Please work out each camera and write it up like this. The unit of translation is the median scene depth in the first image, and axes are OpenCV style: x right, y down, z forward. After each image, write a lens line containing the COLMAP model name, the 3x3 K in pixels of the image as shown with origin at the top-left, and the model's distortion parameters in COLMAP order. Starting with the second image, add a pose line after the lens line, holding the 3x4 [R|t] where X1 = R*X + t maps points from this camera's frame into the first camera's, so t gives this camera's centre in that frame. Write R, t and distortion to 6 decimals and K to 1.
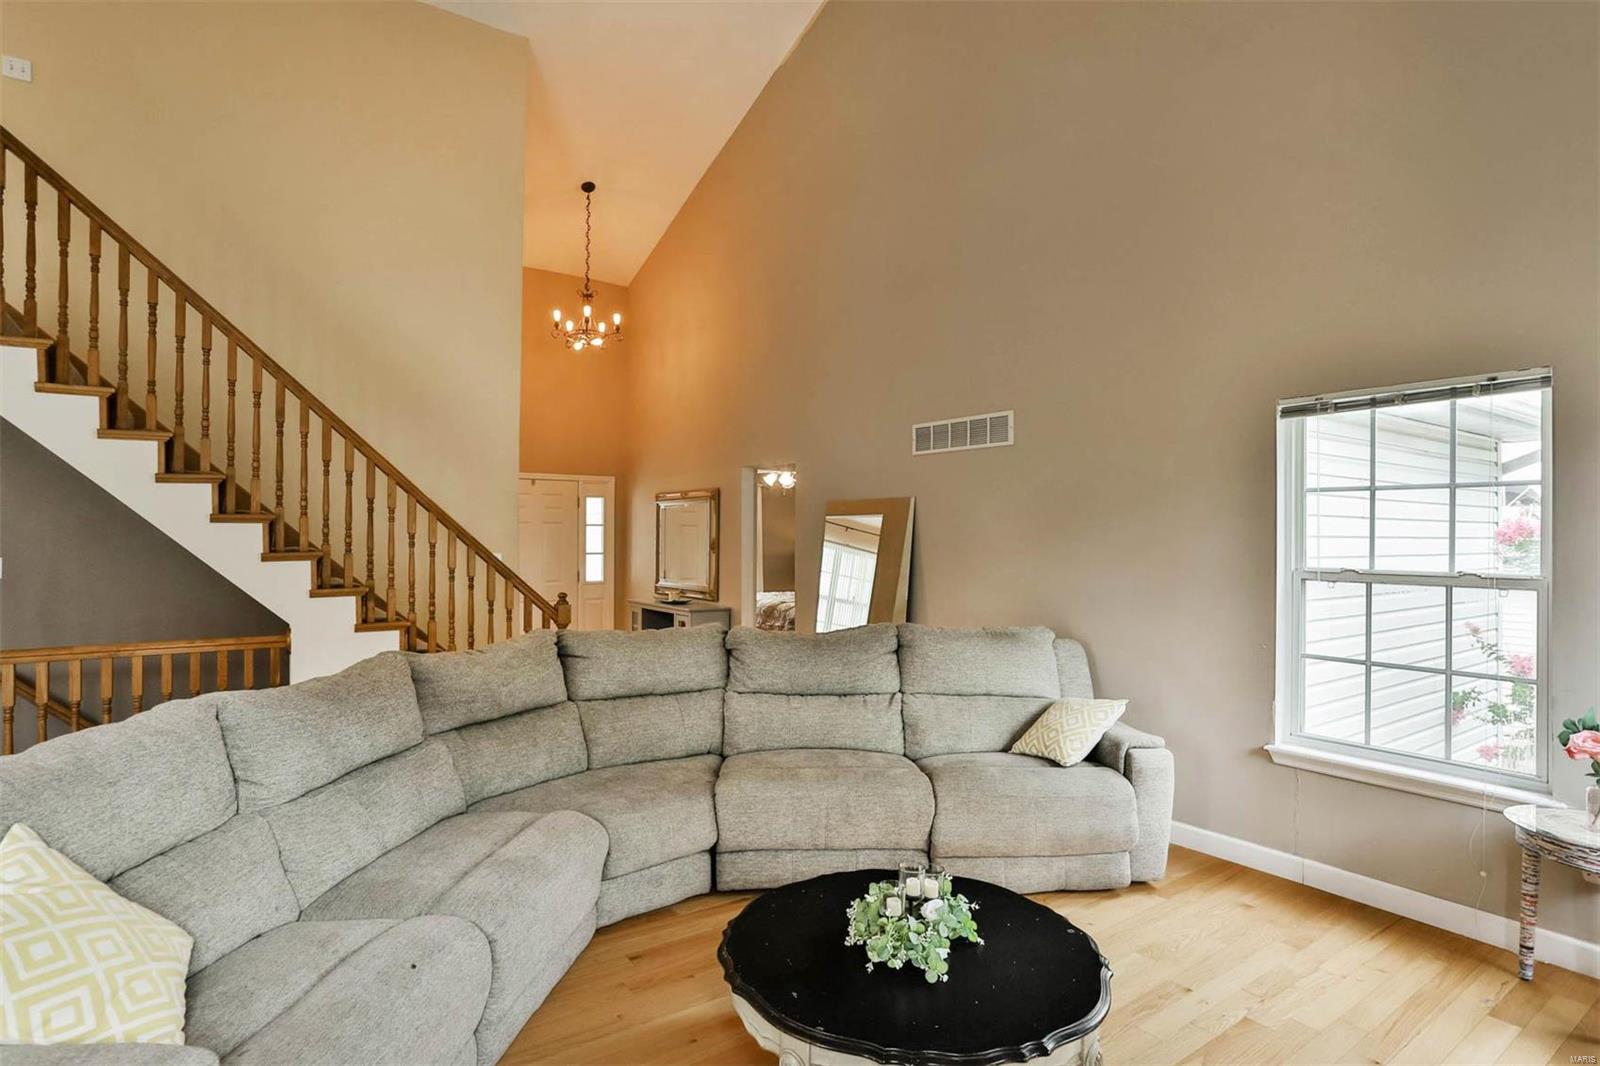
lens RADIAL K [[835.8, 0, 766.3], [0, 835.8, 537.1], [0, 0, 1]] dist [-0.056028, 0.034818]
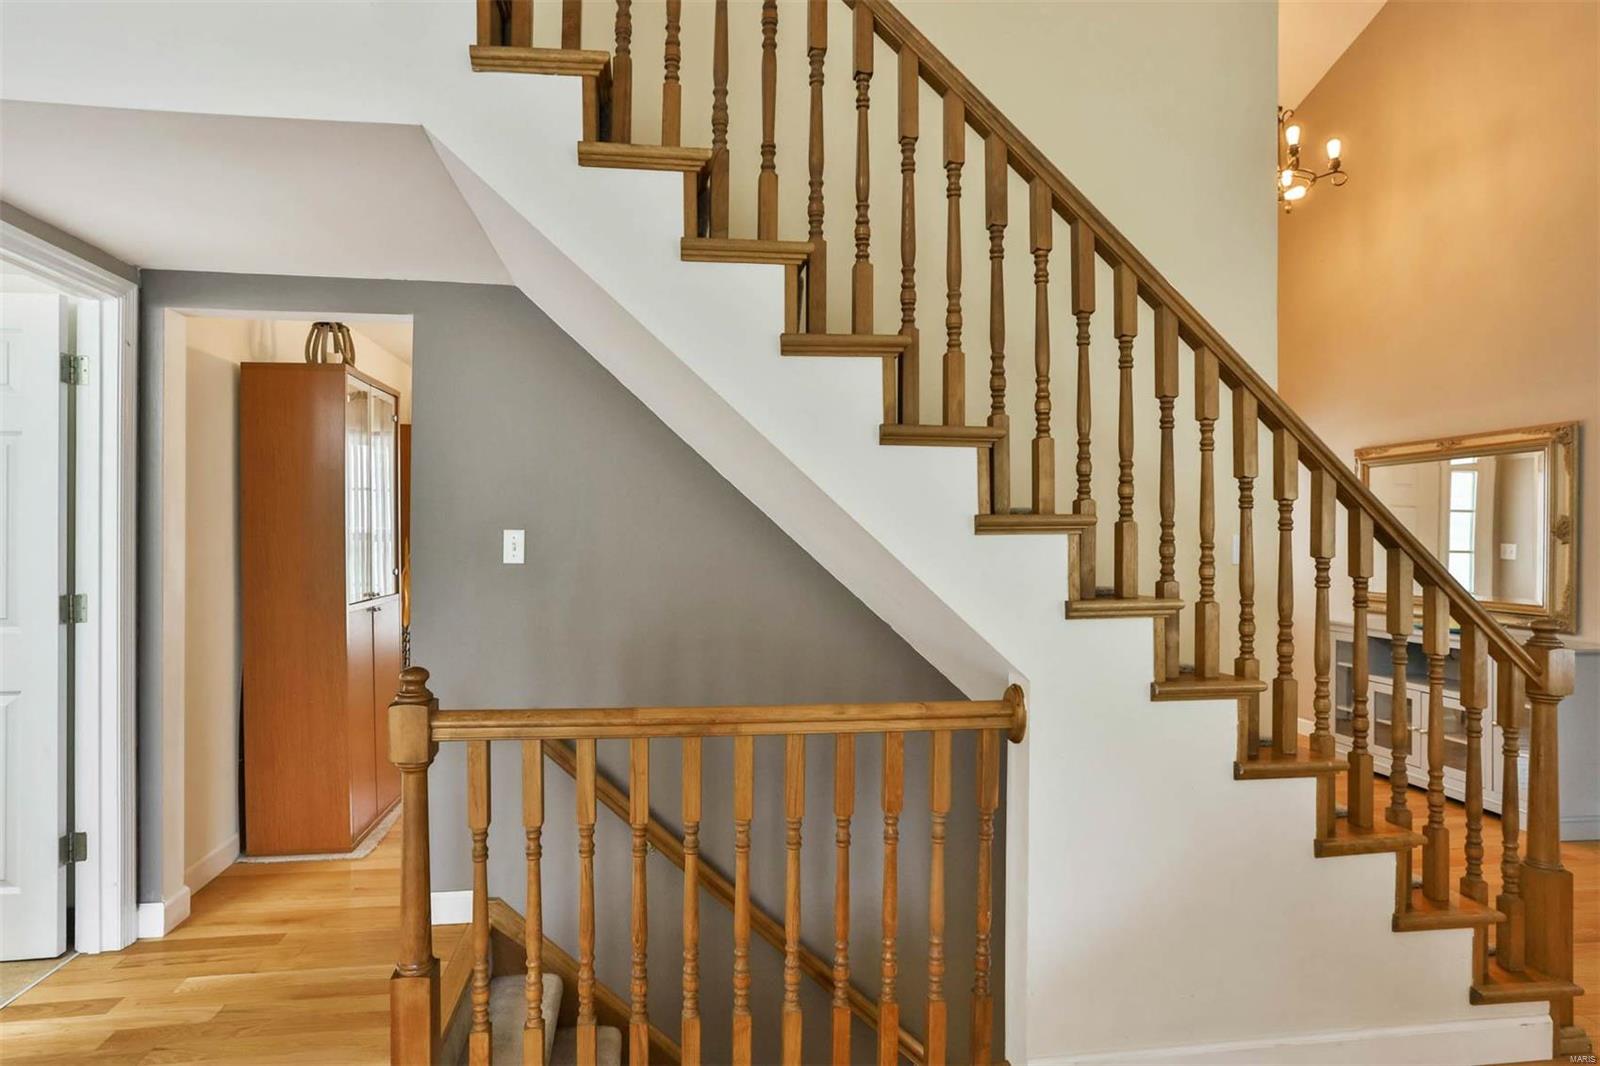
lens RADIAL K [[830.4, 0, 767.3], [0, 830.4, 531.2], [0, 0, 1]] dist [-0.057724, 0.030688]
pose [[0.888003, 0.002670, -0.459829, -0.510215], [-0.004677, 0.999984, -0.003225, 0.029654], [0.459813, 0.005015, 0.888001, 0.555379]]
